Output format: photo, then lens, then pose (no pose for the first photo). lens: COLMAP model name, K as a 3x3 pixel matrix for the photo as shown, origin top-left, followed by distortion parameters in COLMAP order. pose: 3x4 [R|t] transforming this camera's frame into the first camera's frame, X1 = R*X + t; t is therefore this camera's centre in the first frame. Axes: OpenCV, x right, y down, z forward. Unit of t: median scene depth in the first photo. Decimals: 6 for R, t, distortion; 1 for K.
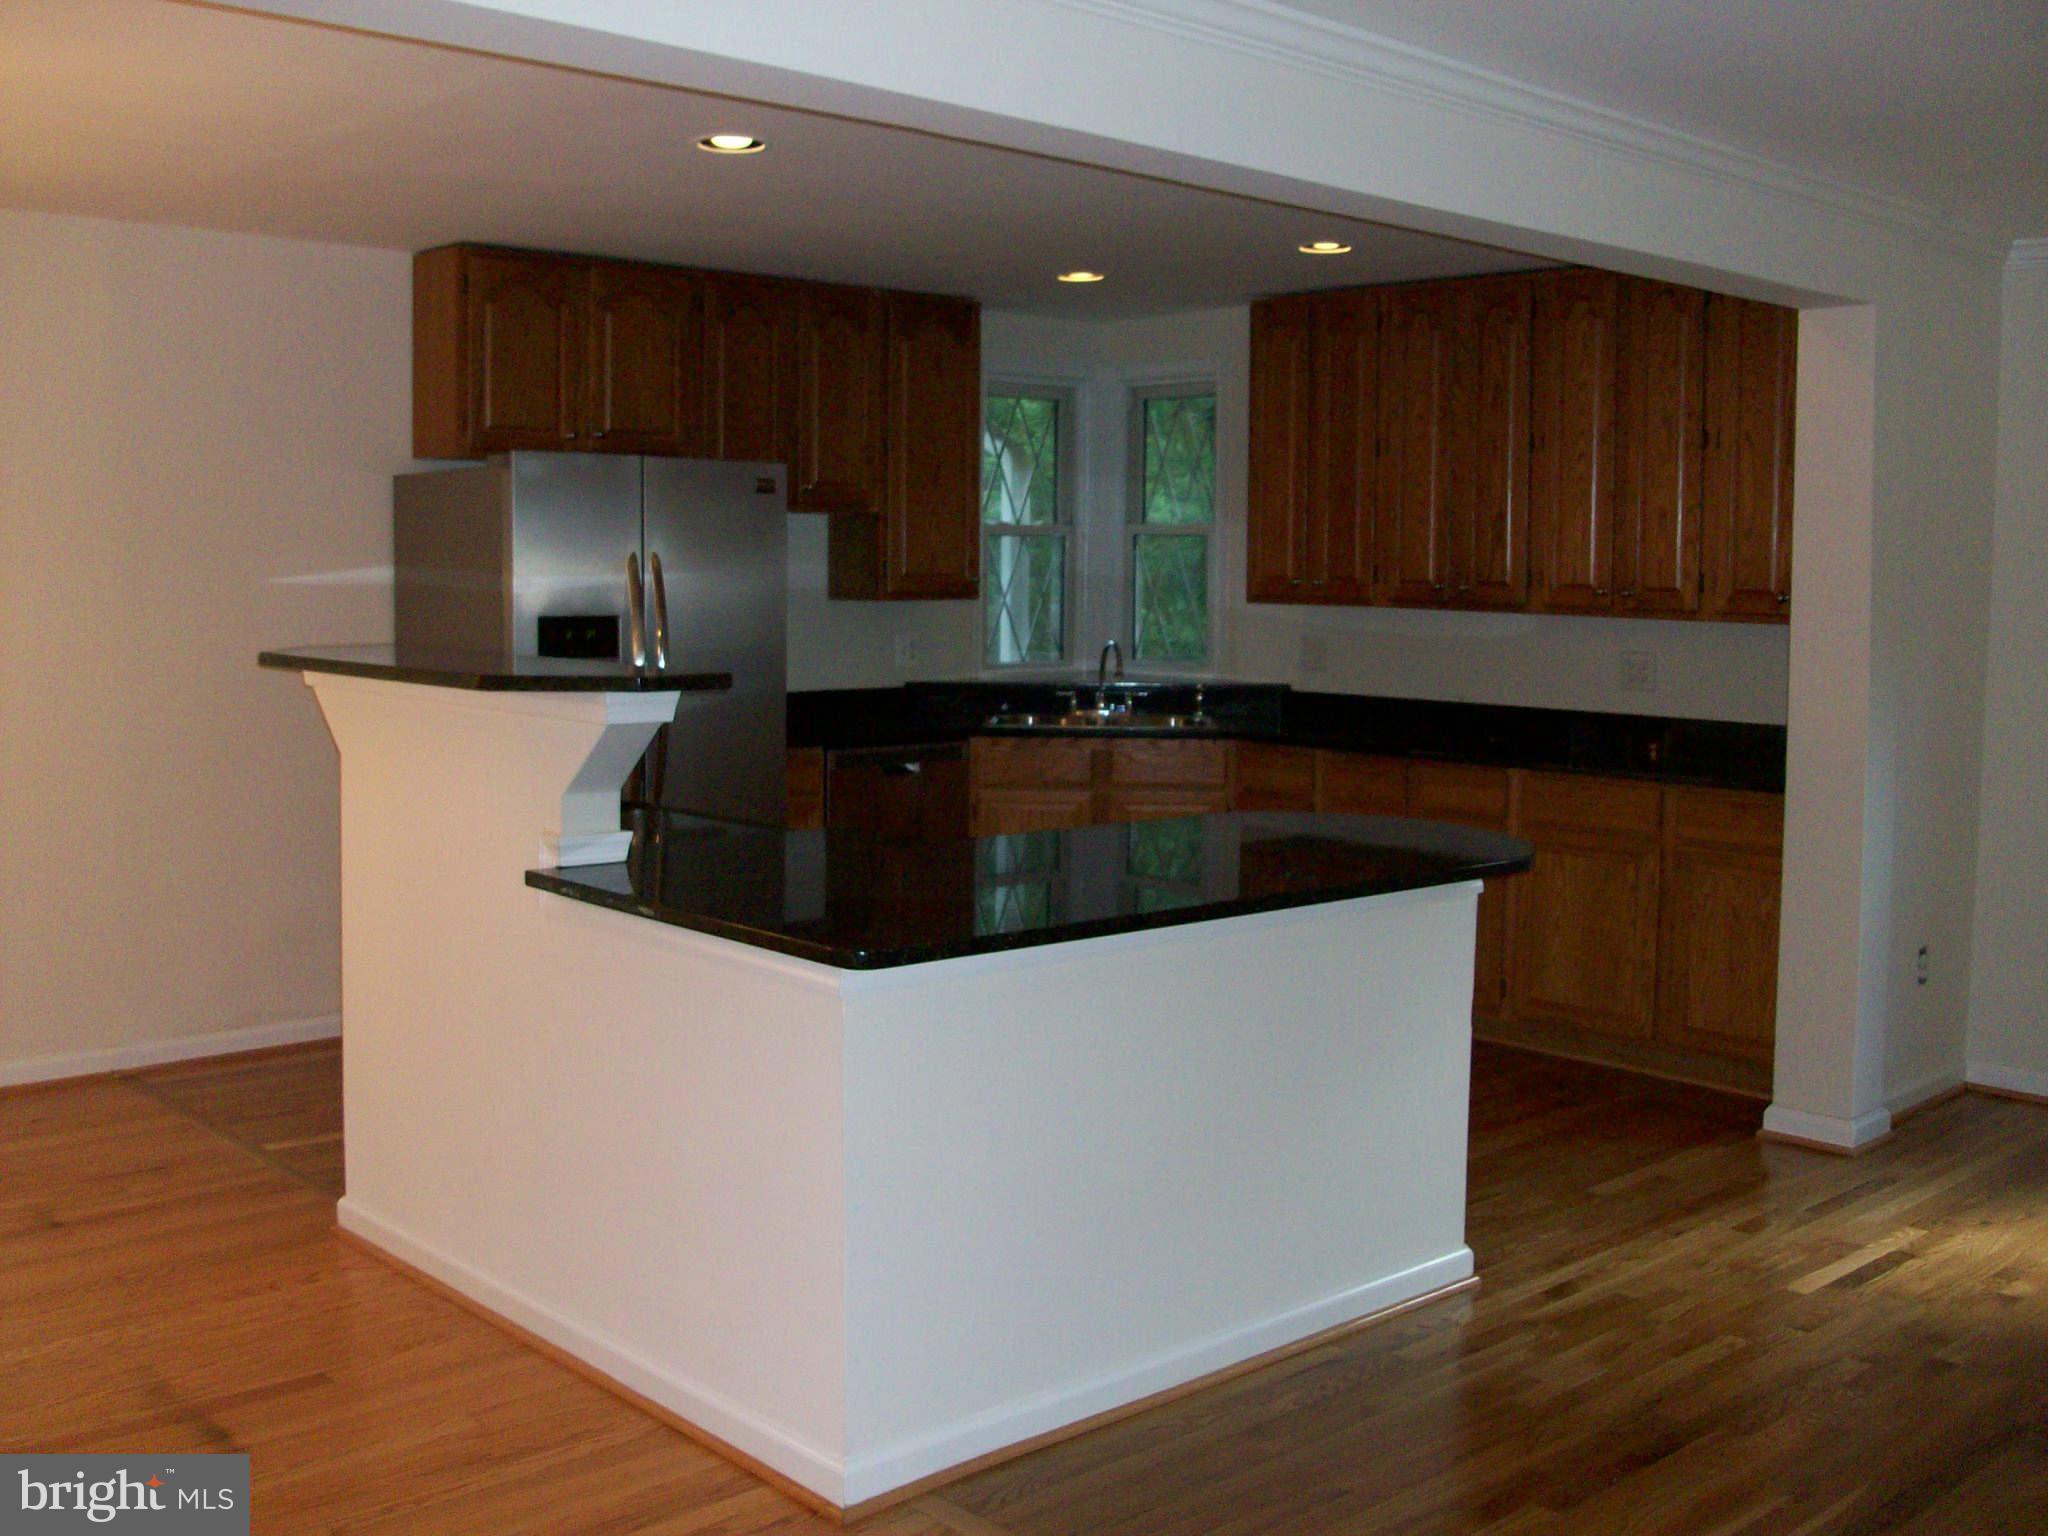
lens RADIAL K [[2073.5, 0, 1024.0], [0, 2073.5, 768.0], [0, 0, 1]] dist [-0.163826, 0.120813]
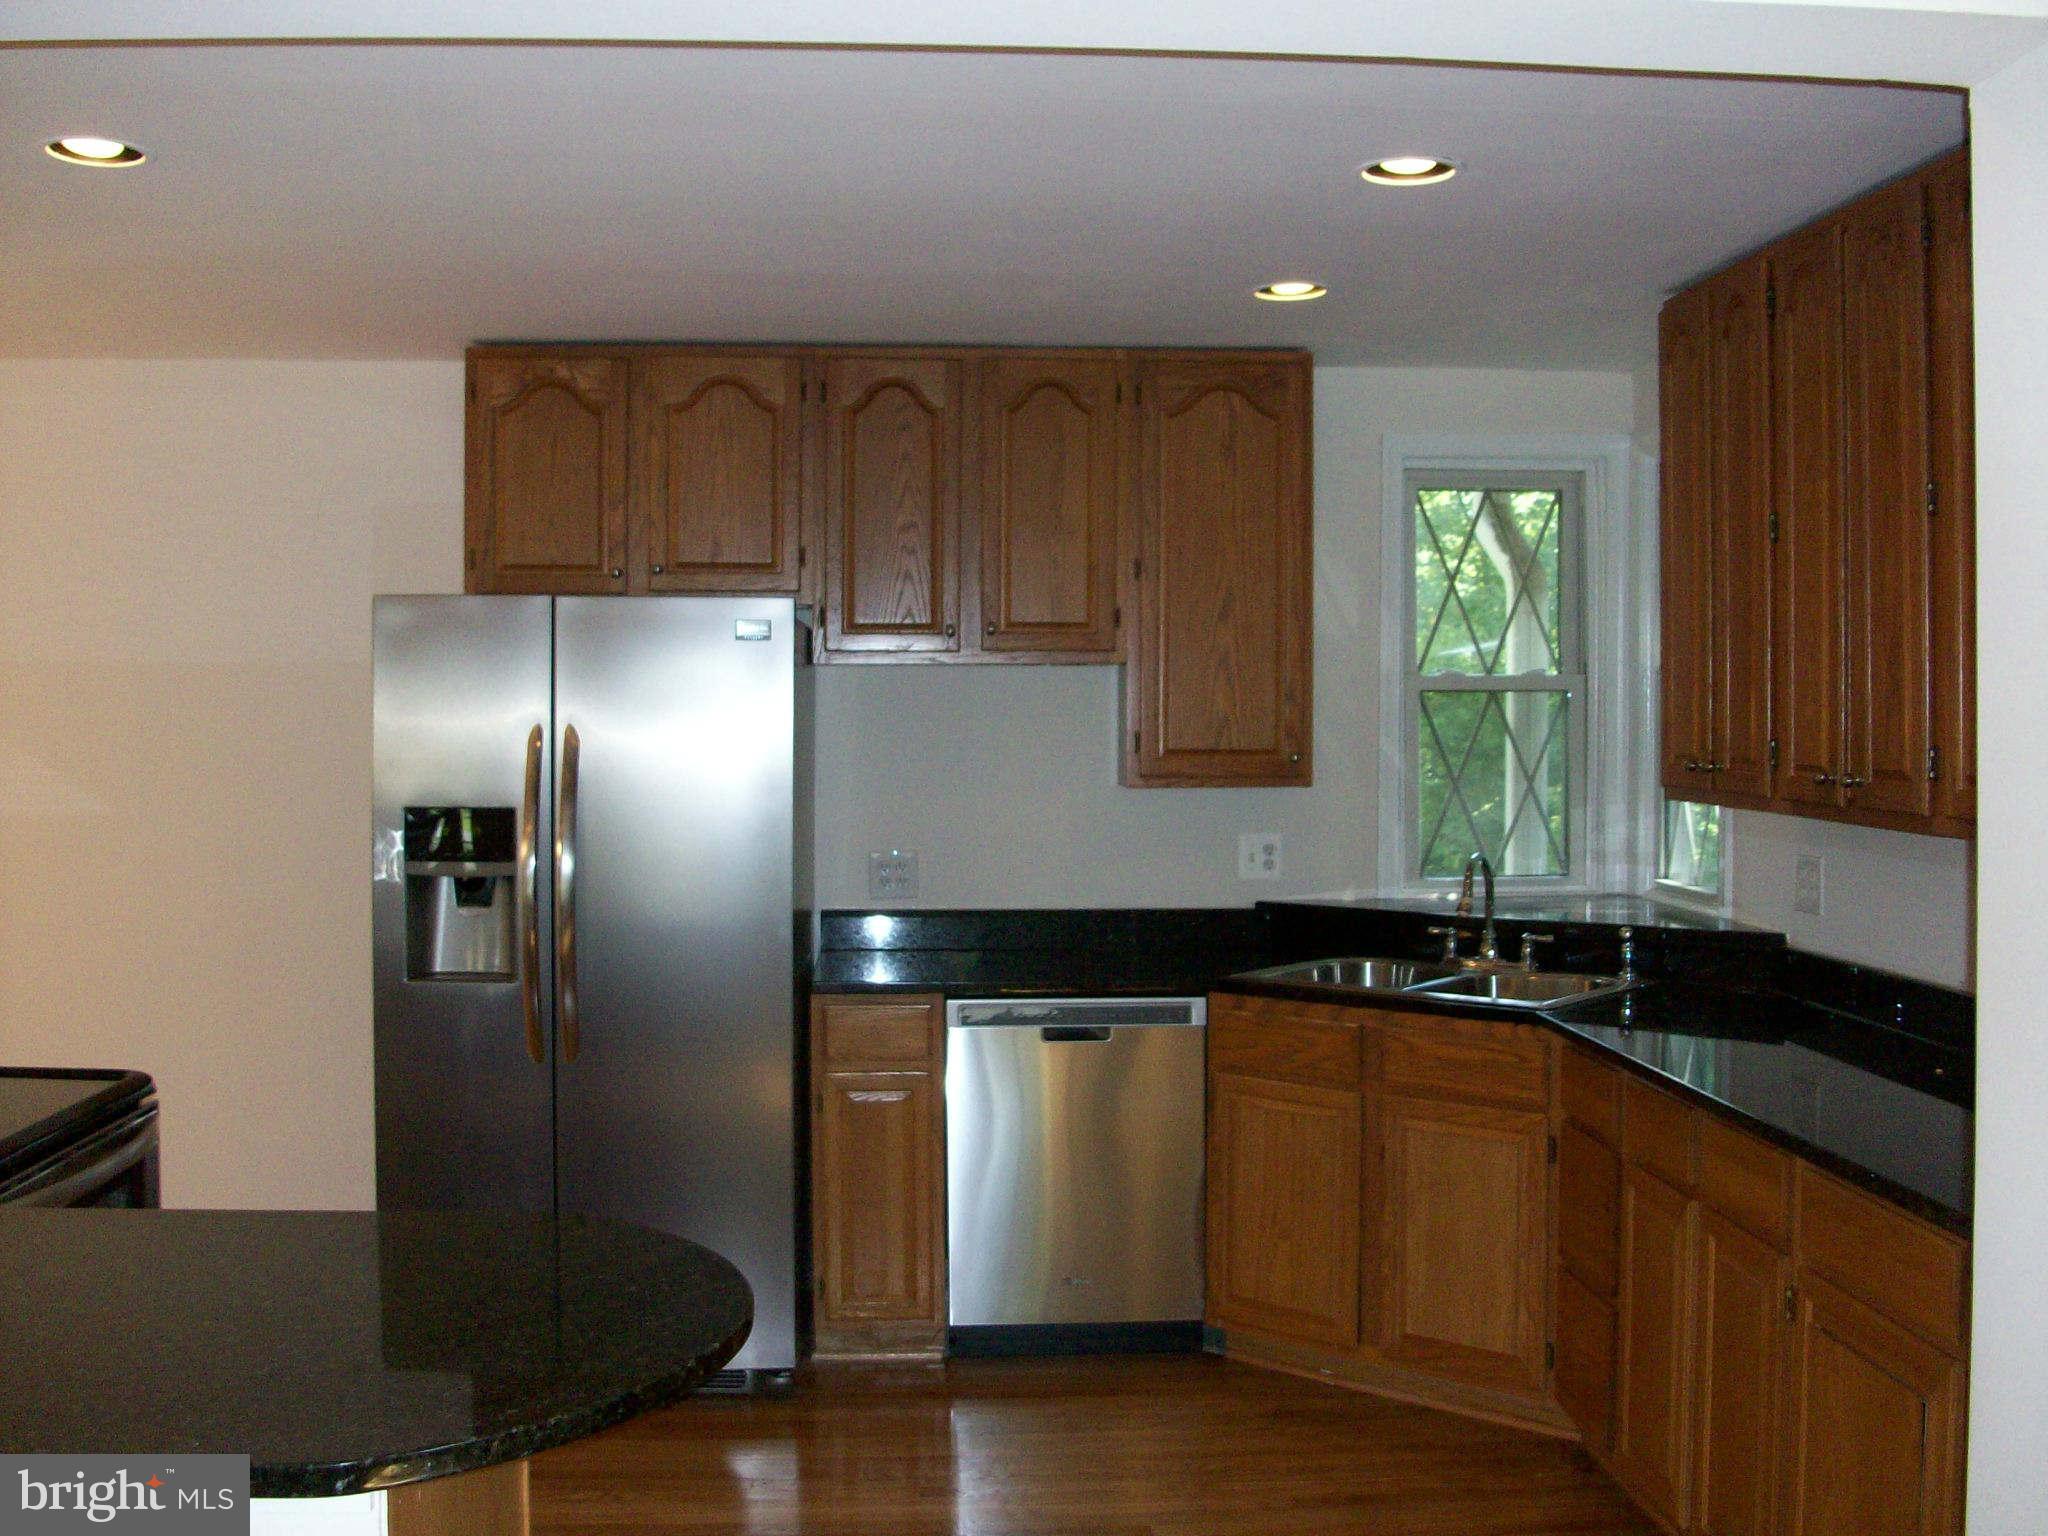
lens RADIAL K [[2073.5, 0, 1024.0], [0, 2073.5, 768.0], [0, 0, 1]] dist [-0.163826, 0.120813]
pose [[0.770959, 0.004215, -0.636871, 0.465100], [-0.058406, 0.996232, -0.064110, -0.053833], [0.634201, 0.086623, 0.768300, 0.584642]]
